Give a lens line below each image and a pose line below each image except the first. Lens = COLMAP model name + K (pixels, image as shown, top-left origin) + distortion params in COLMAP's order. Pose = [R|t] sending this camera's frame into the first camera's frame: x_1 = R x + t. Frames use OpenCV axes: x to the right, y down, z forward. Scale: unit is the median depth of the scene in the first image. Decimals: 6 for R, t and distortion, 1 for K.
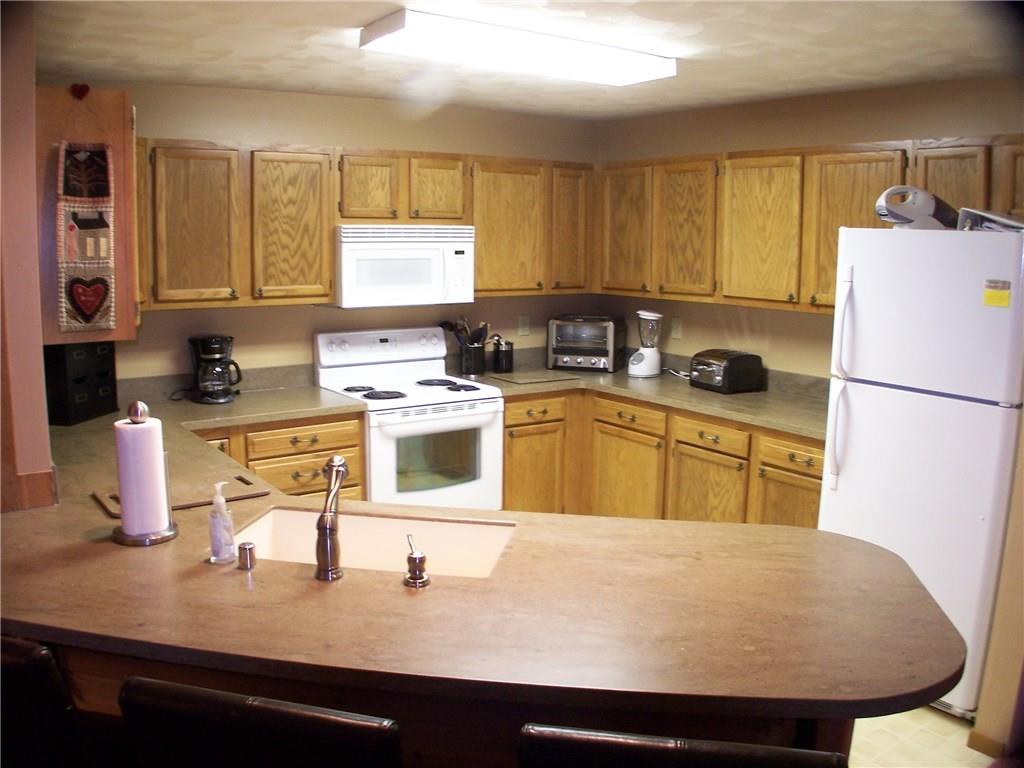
lens RADIAL K [[890.3, 0, 504.9], [0, 890.3, 388.9], [0, 0, 1]] dist [-0.244699, 0.109013]
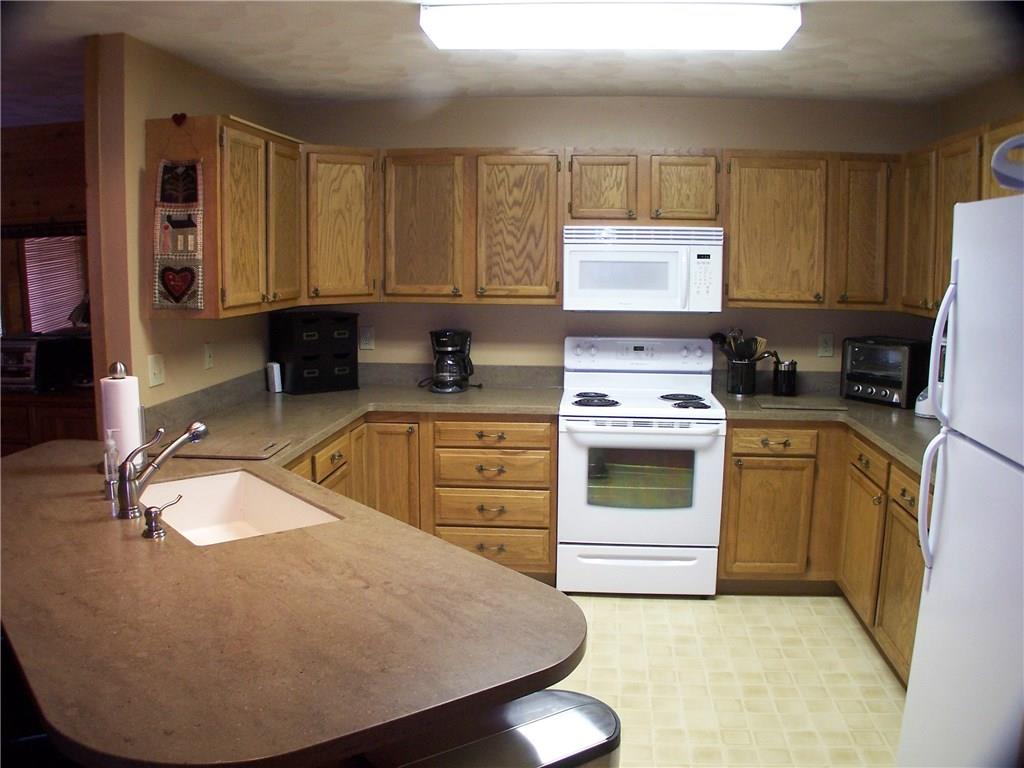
lens RADIAL K [[890.3, 0, 504.9], [0, 890.3, 388.9], [0, 0, 1]] dist [-0.244699, 0.109013]
pose [[0.751613, 0.089747, -0.653470, 0.424910], [-0.104293, 0.994408, 0.016615, -0.013500], [0.651307, 0.055664, 0.756770, 0.208924]]
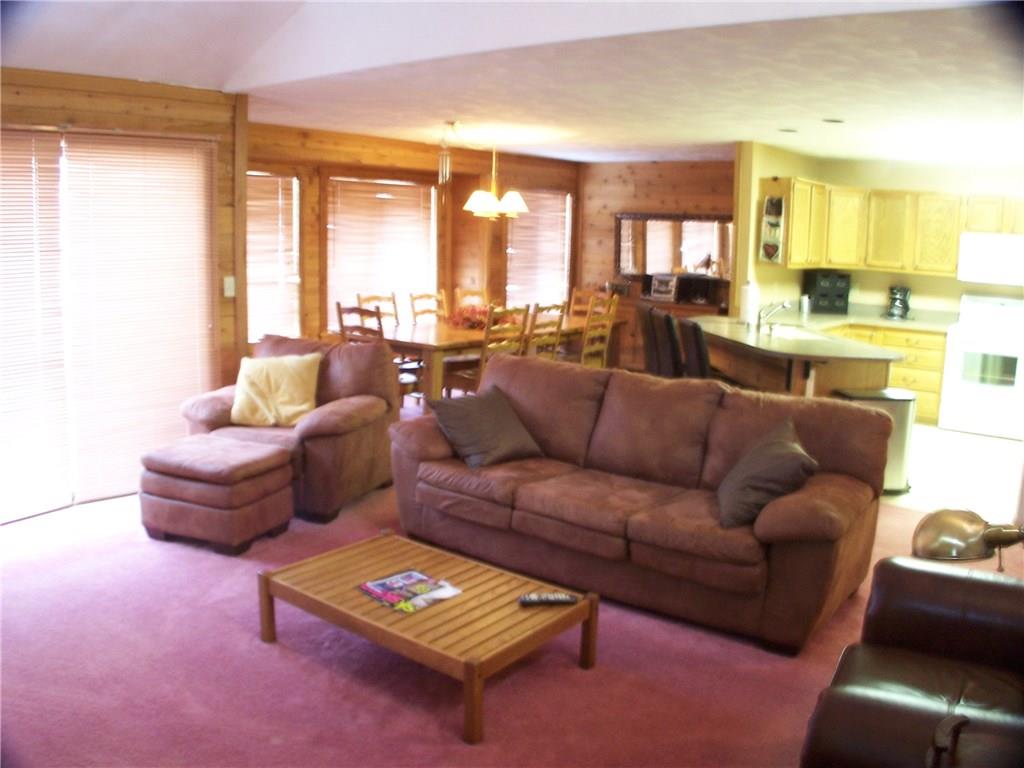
lens RADIAL K [[890.3, 0, 504.9], [0, 890.3, 388.9], [0, 0, 1]] dist [-0.244699, 0.109013]
pose [[0.290439, 0.167285, -0.942158, 1.227712], [-0.174857, 0.977300, 0.119621, 0.091600], [0.940782, 0.130000, 0.313096, -0.416571]]
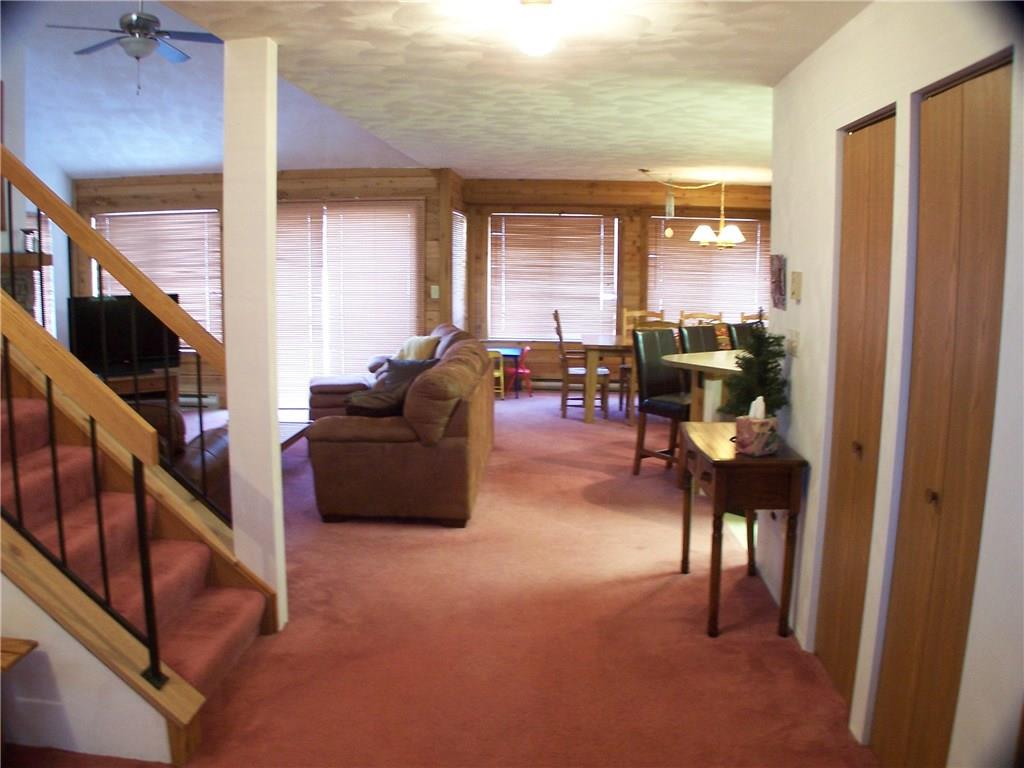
lens RADIAL K [[890.3, 0, 504.9], [0, 890.3, 388.9], [0, 0, 1]] dist [-0.244699, 0.109013]
pose [[-0.631655, 0.099731, -0.768808, 1.368002], [-0.138185, 0.961326, 0.238238, -0.124036], [0.762835, 0.256721, -0.593445, 0.963520]]
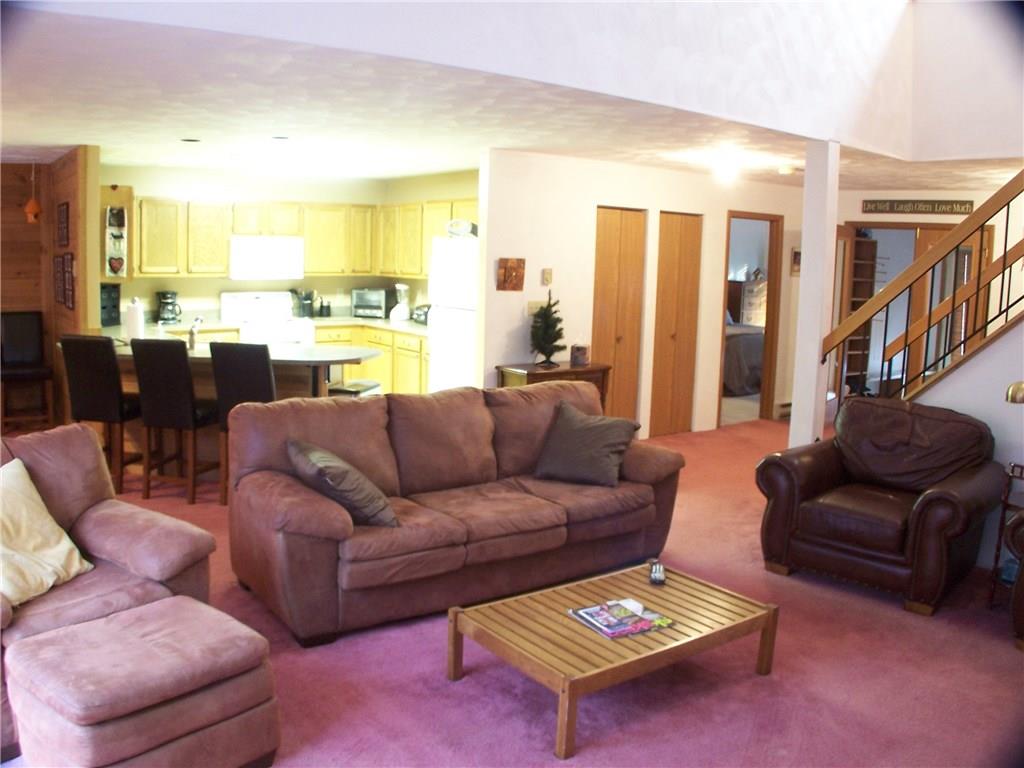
lens RADIAL K [[890.3, 0, 504.9], [0, 890.3, 388.9], [0, 0, 1]] dist [-0.244699, 0.109013]
pose [[0.999616, 0.016391, 0.022351, 0.401510], [-0.016115, 0.999792, -0.012466, 0.175627], [-0.022551, 0.012102, 0.999672, -0.999189]]
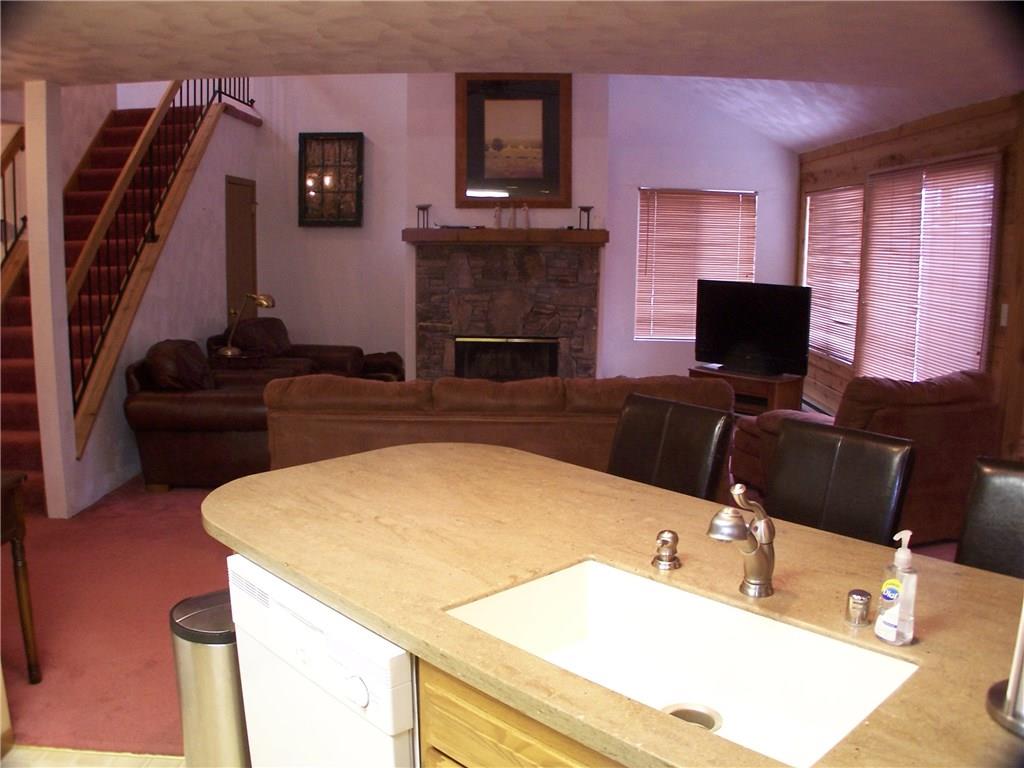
lens RADIAL K [[890.3, 0, 504.9], [0, 890.3, 388.9], [0, 0, 1]] dist [-0.244699, 0.109013]
pose [[-0.809741, -0.116149, 0.575178, -0.211627], [0.075512, 0.951438, 0.298437, -0.106549], [-0.581909, 0.285089, -0.761647, 0.790342]]
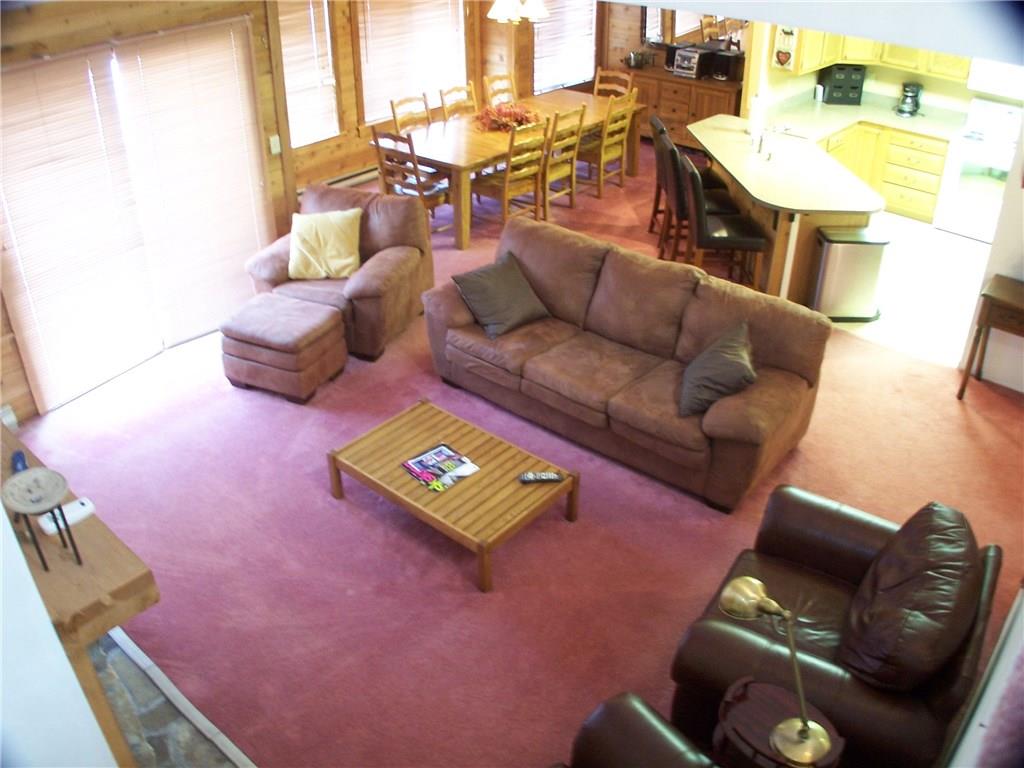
lens RADIAL K [[890.3, 0, 504.9], [0, 890.3, 388.9], [0, 0, 1]] dist [-0.244699, 0.109013]
pose [[0.245941, 0.504309, -0.827759, 1.349757], [-0.150412, 0.863502, 0.481394, -0.221151], [0.957543, 0.006110, 0.288225, -0.461108]]
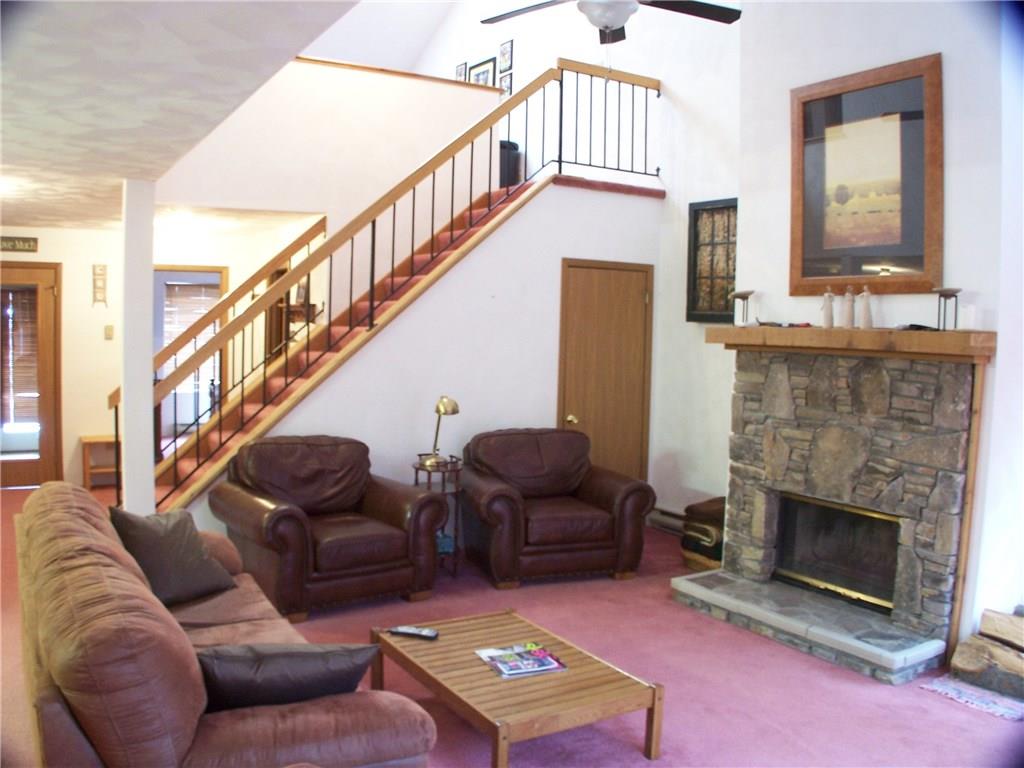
lens RADIAL K [[890.3, 0, 504.9], [0, 890.3, 388.9], [0, 0, 1]] dist [-0.244699, 0.109013]
pose [[0.074160, -0.078484, 0.994153, -0.253559], [0.137682, 0.988157, 0.067740, 0.062257], [-0.987696, 0.131853, 0.084088, -0.321940]]
